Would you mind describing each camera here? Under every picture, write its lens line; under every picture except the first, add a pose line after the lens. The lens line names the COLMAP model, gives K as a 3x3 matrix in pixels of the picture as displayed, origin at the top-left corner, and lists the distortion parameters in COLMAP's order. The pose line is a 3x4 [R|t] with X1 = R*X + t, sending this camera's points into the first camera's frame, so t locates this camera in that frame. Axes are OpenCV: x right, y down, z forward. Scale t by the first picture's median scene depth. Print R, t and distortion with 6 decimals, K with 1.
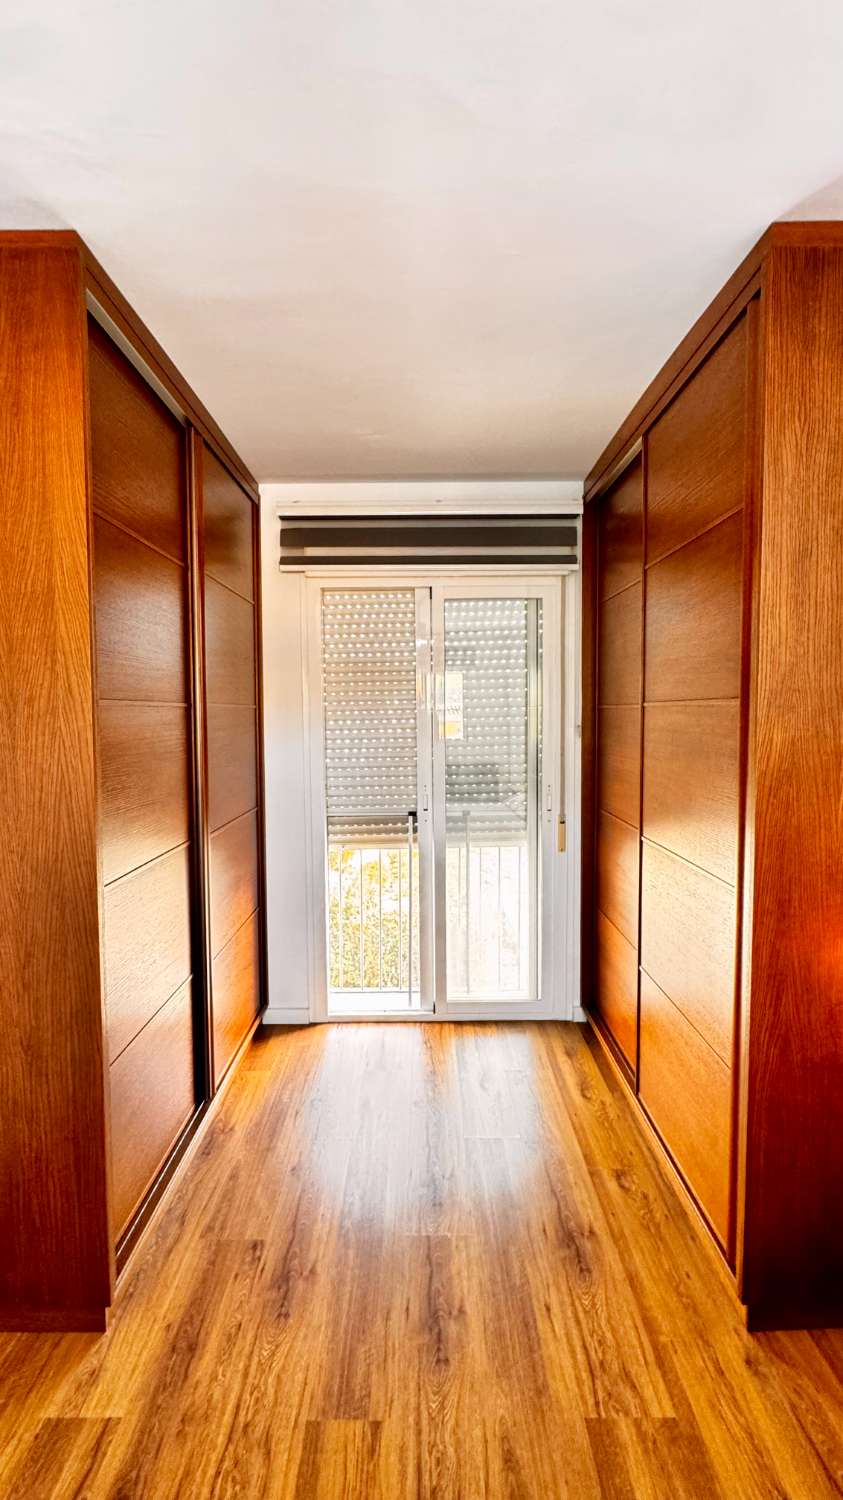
lens RADIAL K [[619.3, 0, 421.5], [0, 619.3, 750.0], [0, 0, 1]] dist [-0.000185, 0.000114]
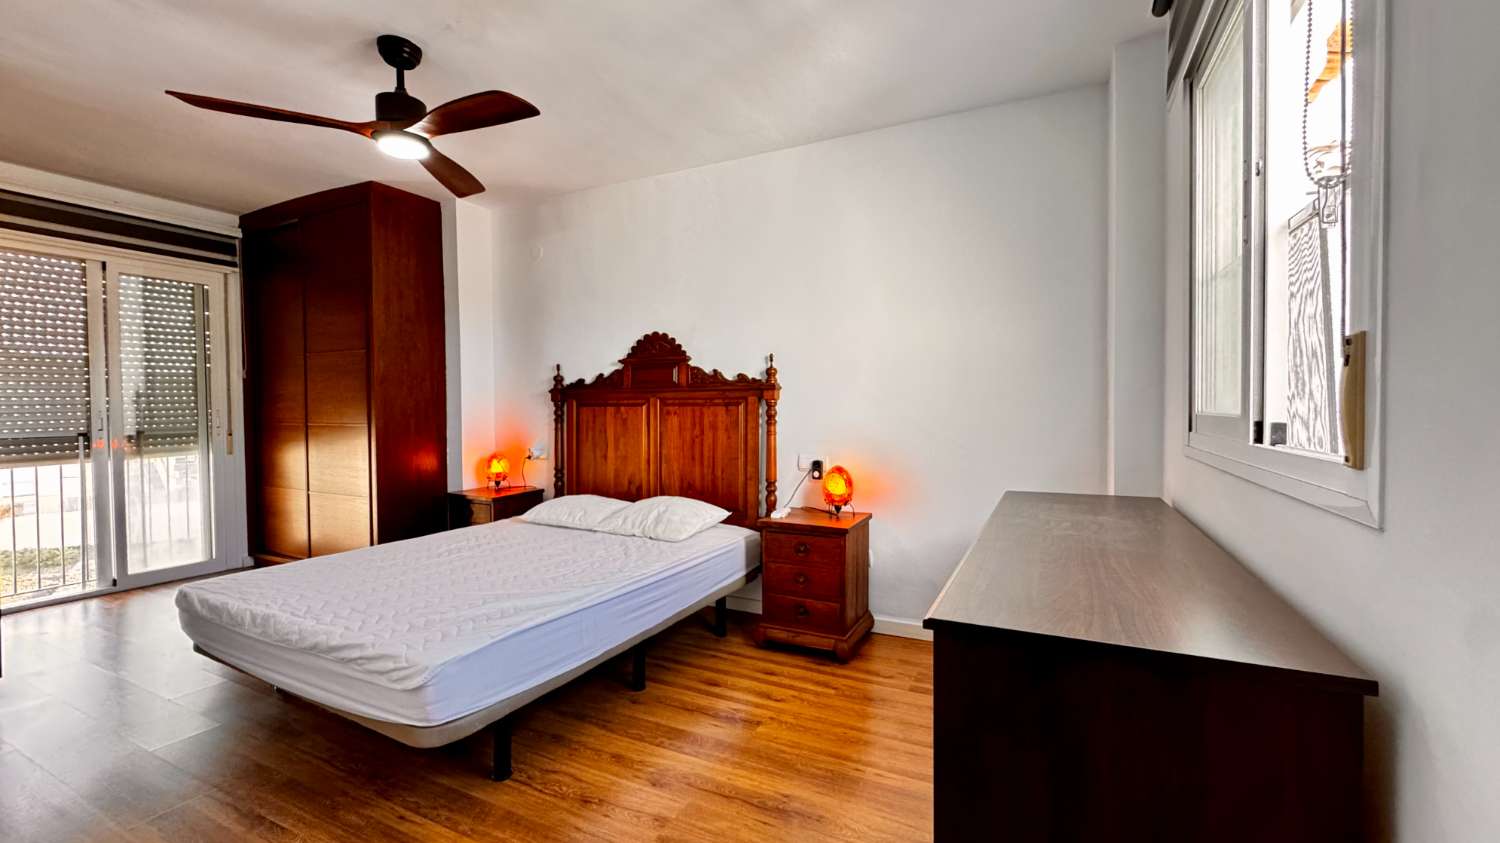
lens RADIAL K [[606.8, 0, 750.0], [0, 606.8, 421.5], [0, 0, 1]] dist [-0.001466, 0.000241]
pose [[0.433611, -0.018080, 0.900919, -0.552779], [0.058815, 0.998235, -0.008274, 0.171099], [-0.899179, 0.056575, 0.433909, -0.782330]]
